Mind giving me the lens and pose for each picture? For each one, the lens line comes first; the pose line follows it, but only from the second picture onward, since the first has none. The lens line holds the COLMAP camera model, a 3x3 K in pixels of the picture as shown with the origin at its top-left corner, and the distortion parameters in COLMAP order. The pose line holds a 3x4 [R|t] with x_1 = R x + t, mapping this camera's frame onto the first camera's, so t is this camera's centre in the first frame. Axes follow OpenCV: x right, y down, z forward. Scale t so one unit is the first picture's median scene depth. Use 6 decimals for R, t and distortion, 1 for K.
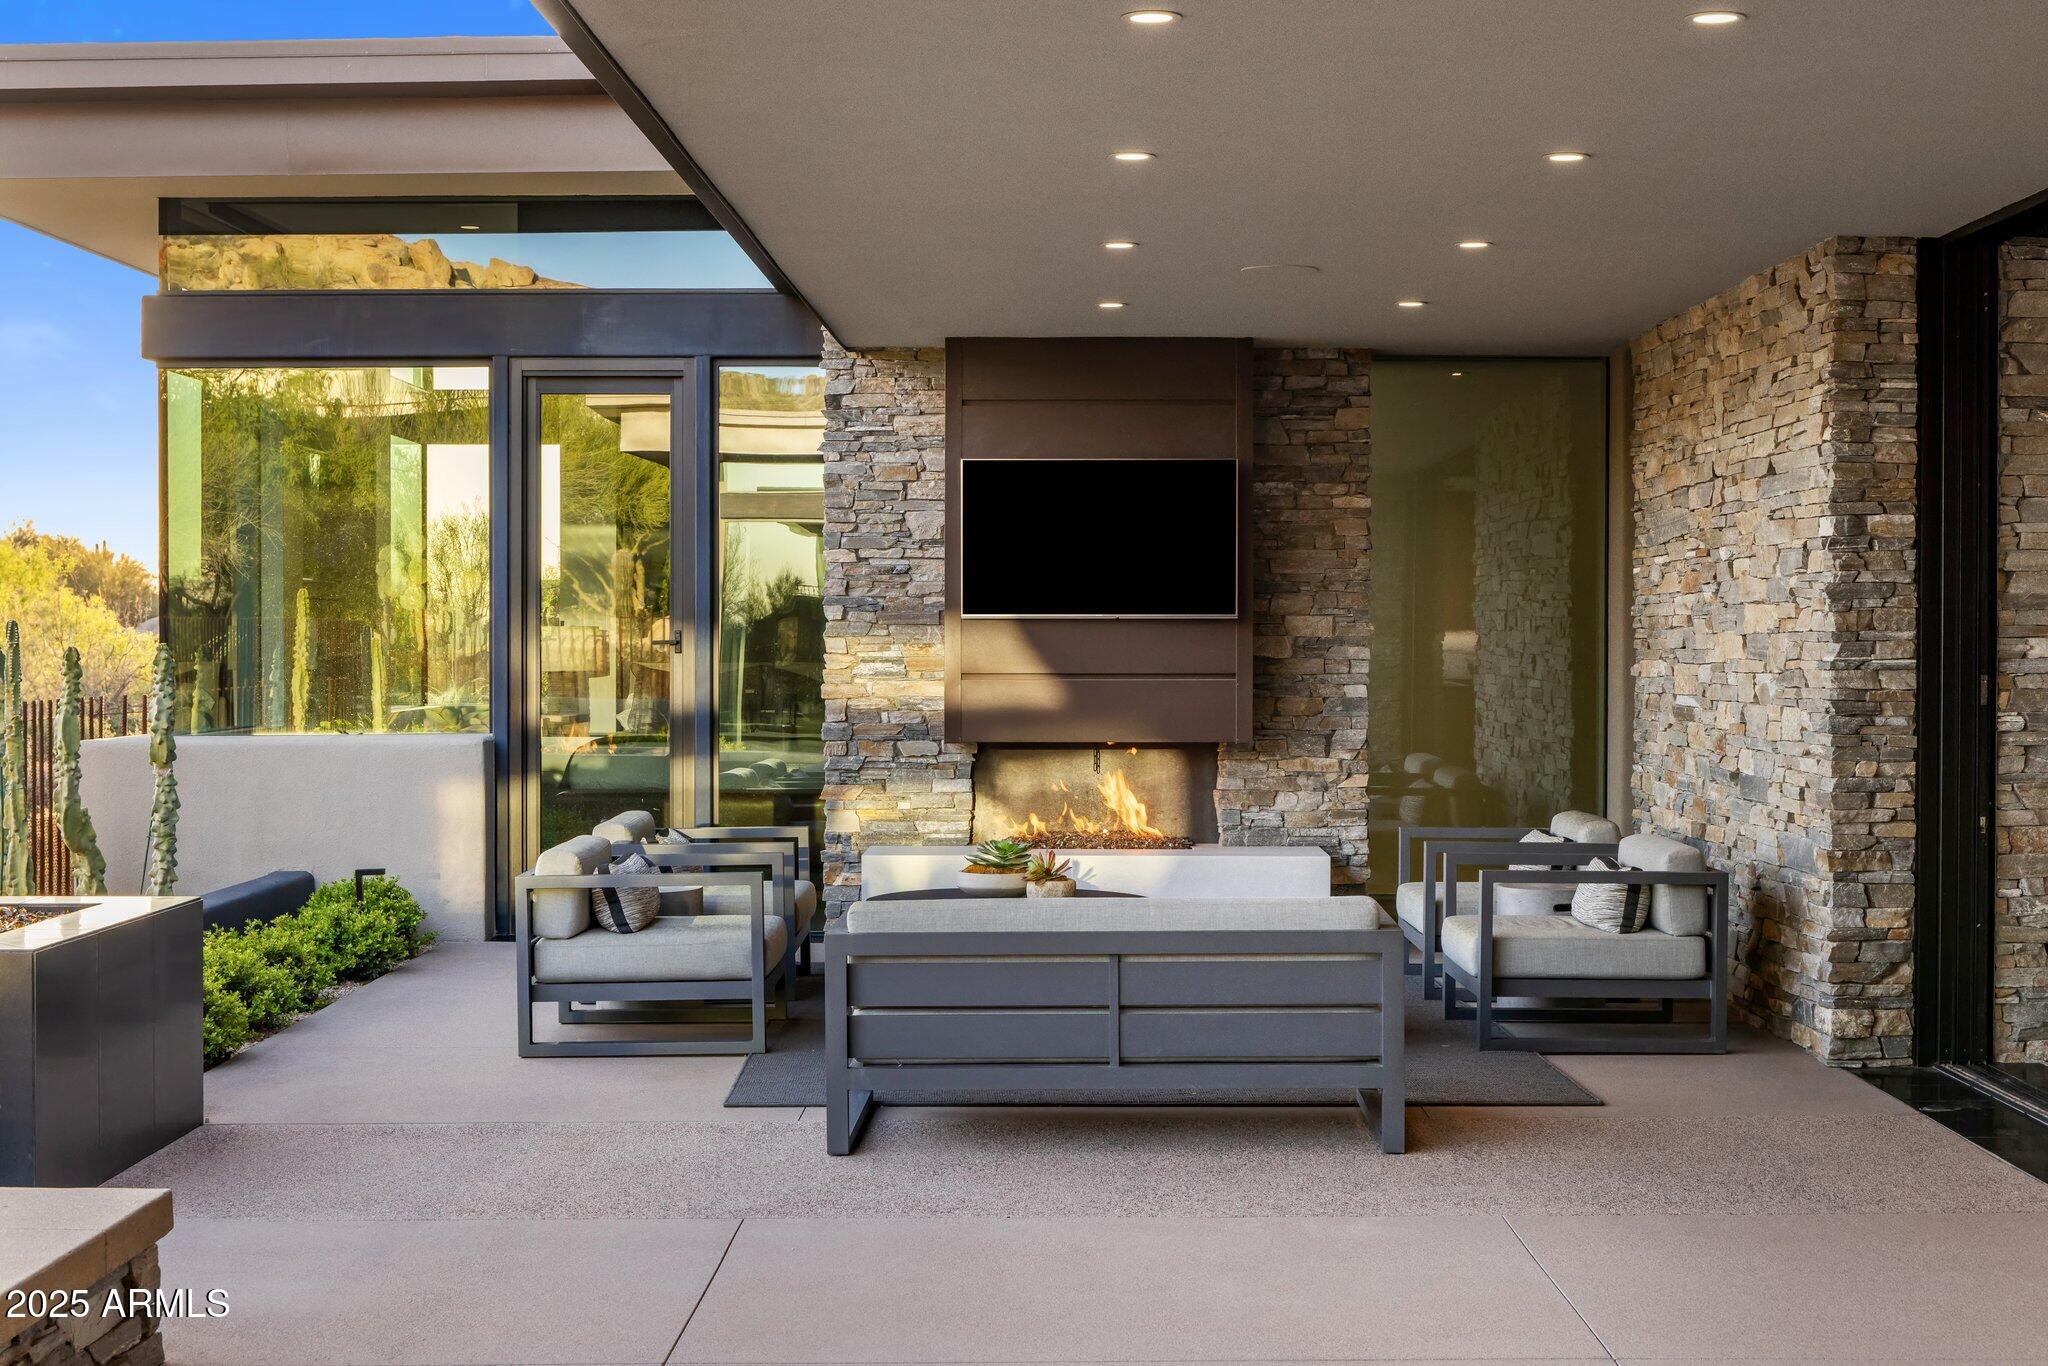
lens RADIAL K [[2880.2, 0, 1032.4], [0, 2880.2, 678.6], [0, 0, 1]] dist [-0.119206, 0.000000]
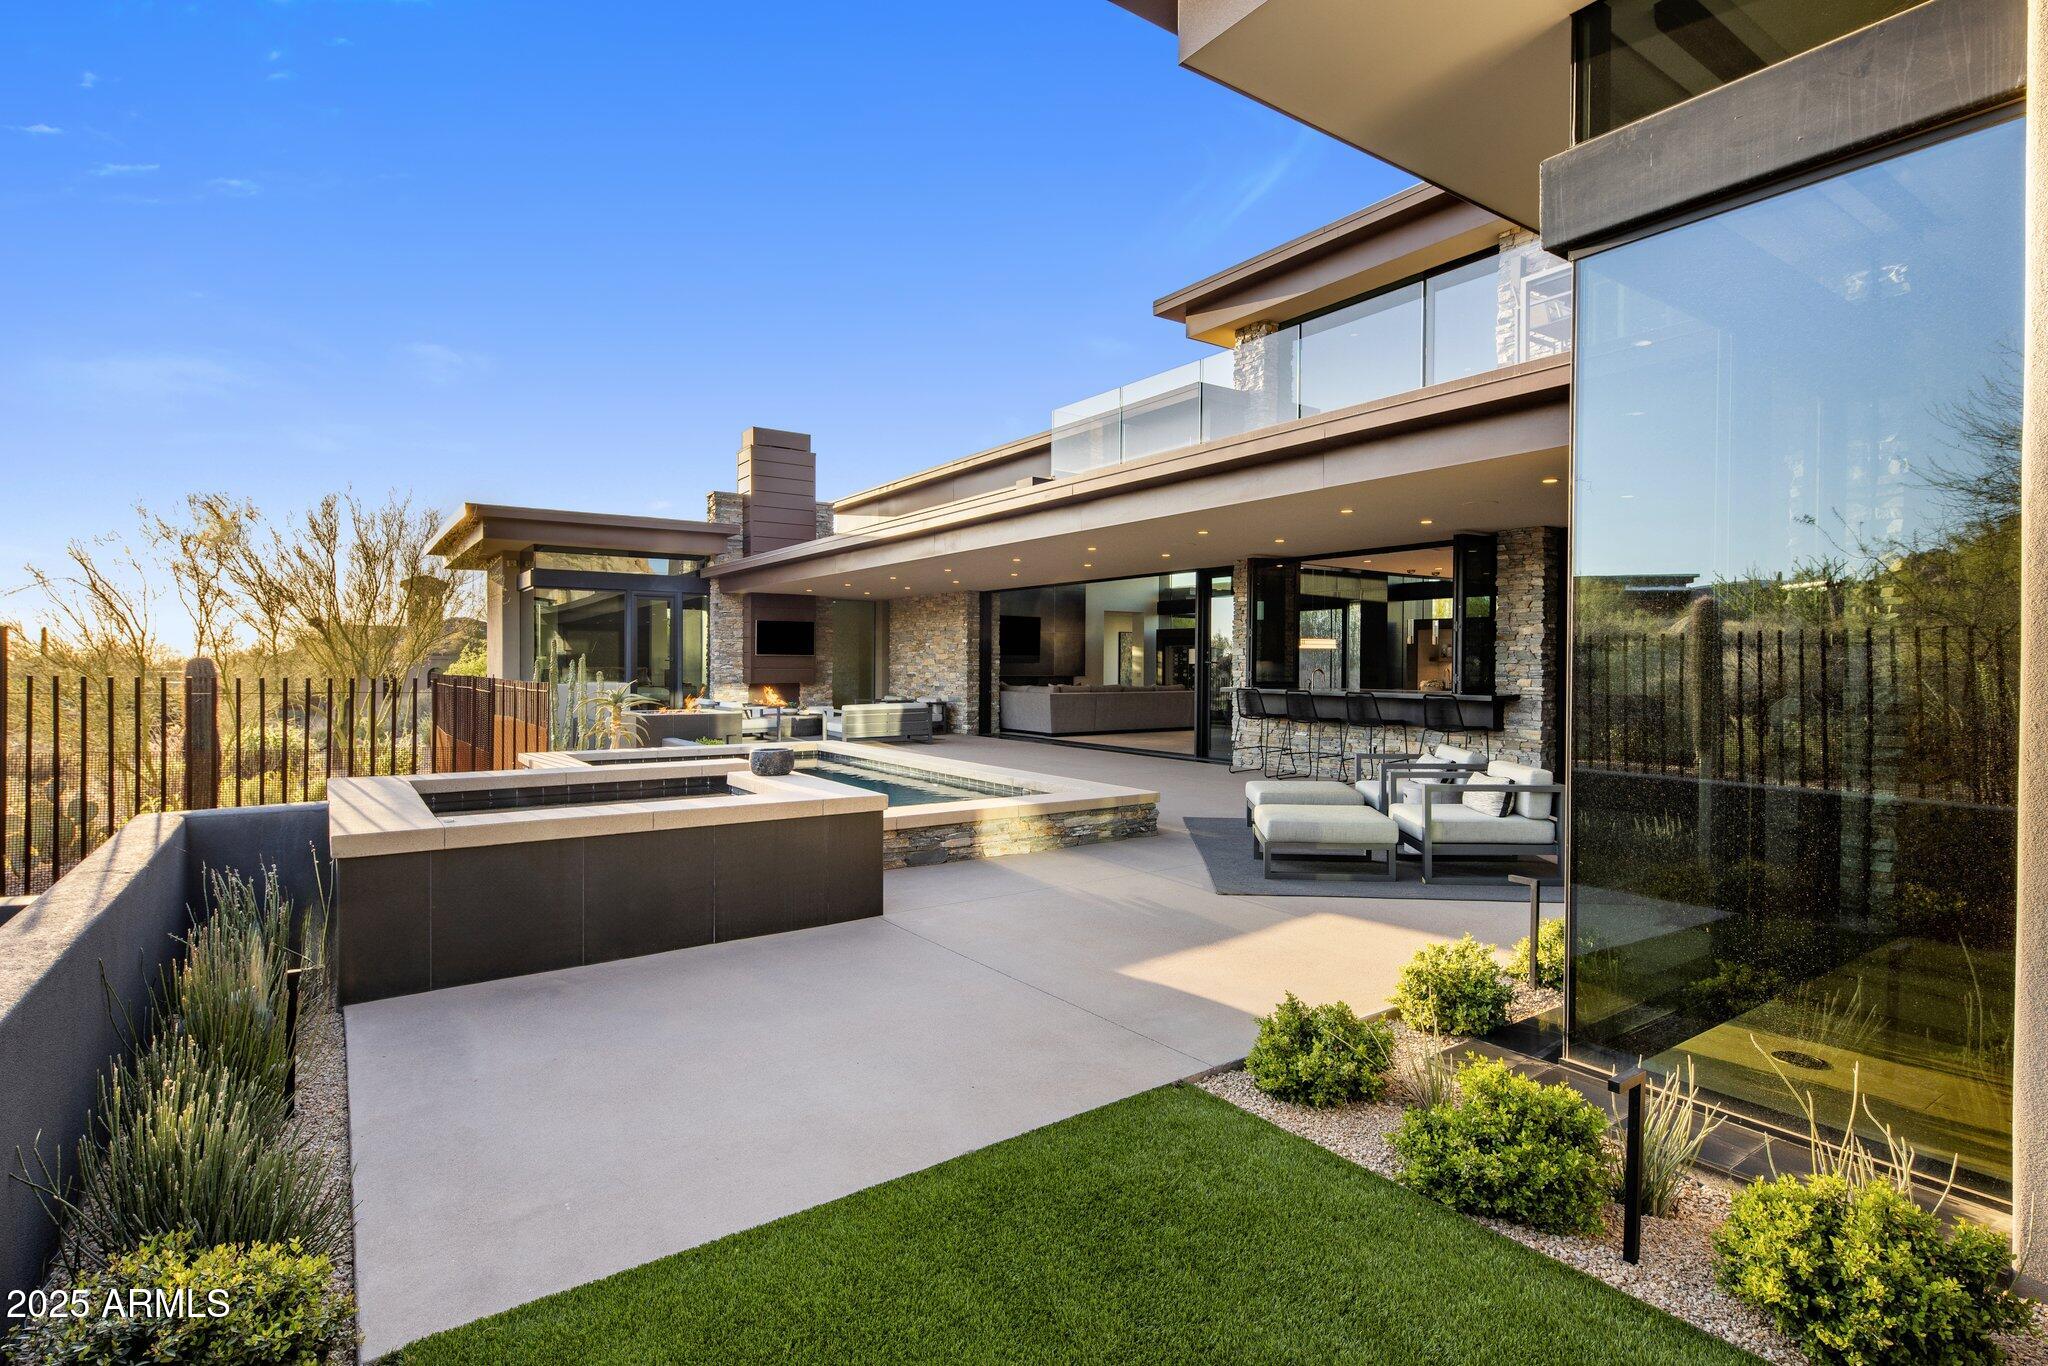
lens RADIAL K [[996.5, 0, 1028.7], [0, 996.5, 671.3], [0, 0, 1]] dist [0.006521, -0.003721]
pose [[0.816021, 0.001353, 0.578021, -0.776743], [0.003215, 0.999971, -0.006880, 0.022306], [-0.578013, 0.007473, 0.815993, -0.710995]]
